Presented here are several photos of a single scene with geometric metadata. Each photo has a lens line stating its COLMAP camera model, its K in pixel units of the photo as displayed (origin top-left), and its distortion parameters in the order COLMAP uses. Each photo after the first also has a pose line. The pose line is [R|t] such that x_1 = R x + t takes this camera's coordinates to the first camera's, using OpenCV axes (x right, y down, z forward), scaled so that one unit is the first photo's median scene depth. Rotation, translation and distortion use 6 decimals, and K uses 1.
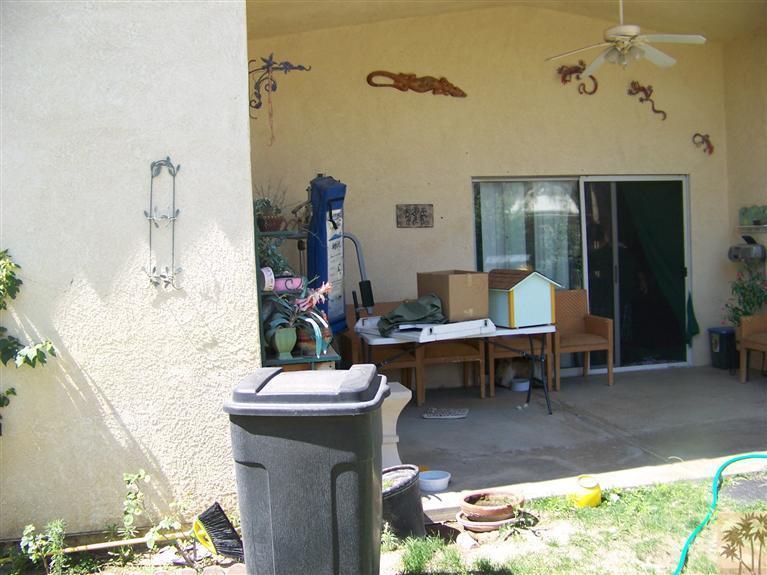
lens RADIAL K [[798.4, 0, 387.7], [0, 798.4, 297.8], [0, 0, 1]] dist [-0.236697, 0.266815]
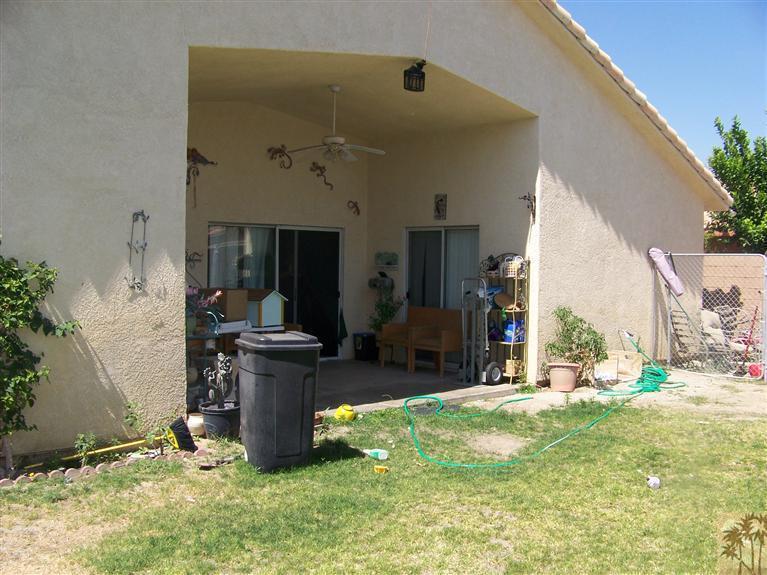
lens RADIAL K [[798.4, 0, 387.7], [0, 798.4, 297.8], [0, 0, 1]] dist [-0.236697, 0.266815]
pose [[0.842150, 0.031412, 0.538328, -0.454874], [-0.013531, 0.999219, -0.037137, 0.035576], [-0.539073, 0.023991, 0.841917, -0.408931]]
